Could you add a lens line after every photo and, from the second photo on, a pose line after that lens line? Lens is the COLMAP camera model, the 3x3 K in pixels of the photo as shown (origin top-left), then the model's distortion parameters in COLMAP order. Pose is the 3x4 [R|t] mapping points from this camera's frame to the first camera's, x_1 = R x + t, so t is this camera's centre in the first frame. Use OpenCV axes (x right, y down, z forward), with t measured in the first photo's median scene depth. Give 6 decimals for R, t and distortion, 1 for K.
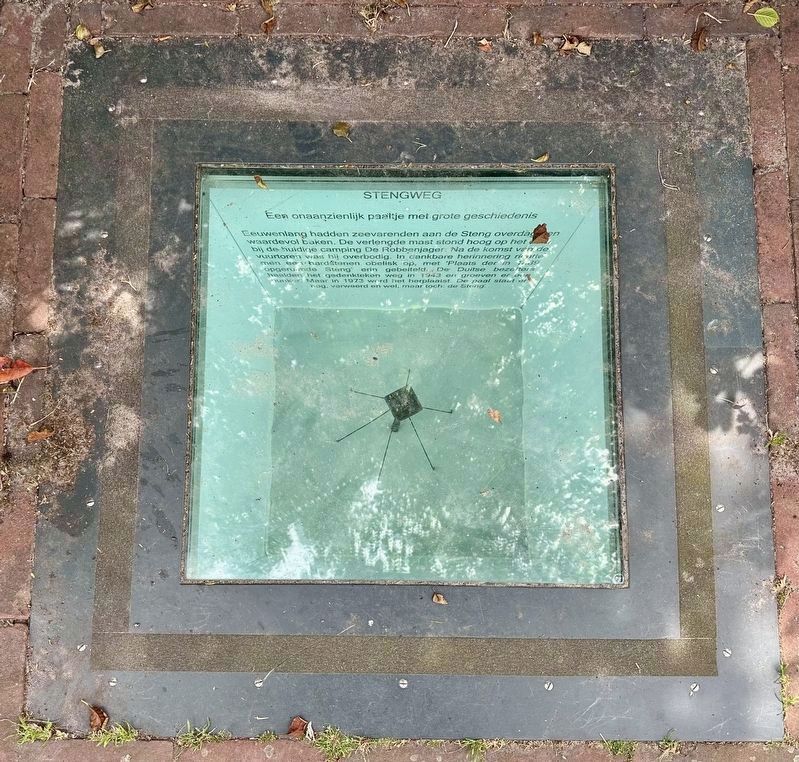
lens RADIAL K [[652.9, 0, 399.4], [0, 652.9, 381.0], [0, 0, 1]] dist [-0.004780, -0.000387]
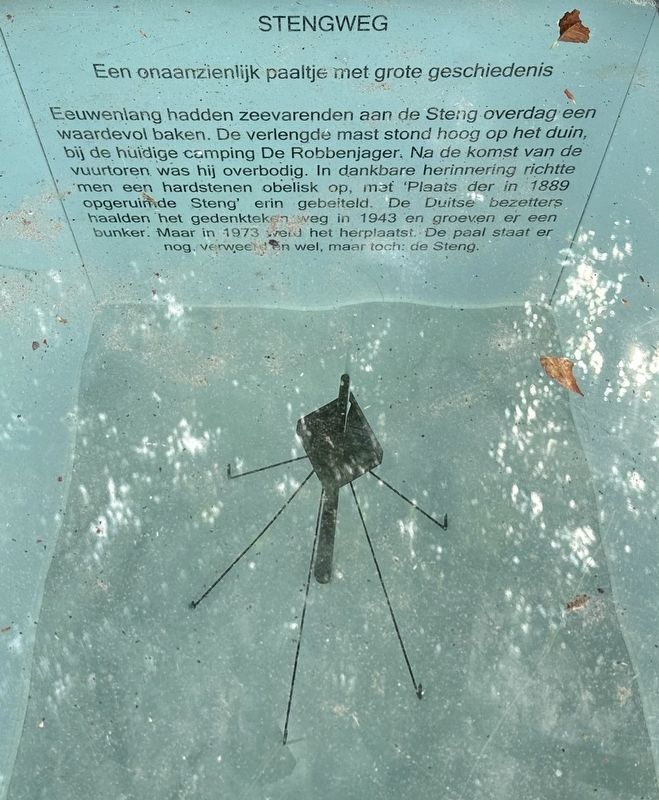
lens RADIAL K [[672.6, 0, 310.1], [0, 672.6, 404.6], [0, 0, 1]] dist [0.017104, 0.005371]
pose [[0.999565, -0.026947, -0.012002, -0.008515], [0.011983, 0.742691, -0.669527, 0.359243], [0.026956, 0.669092, 0.742691, 0.702708]]
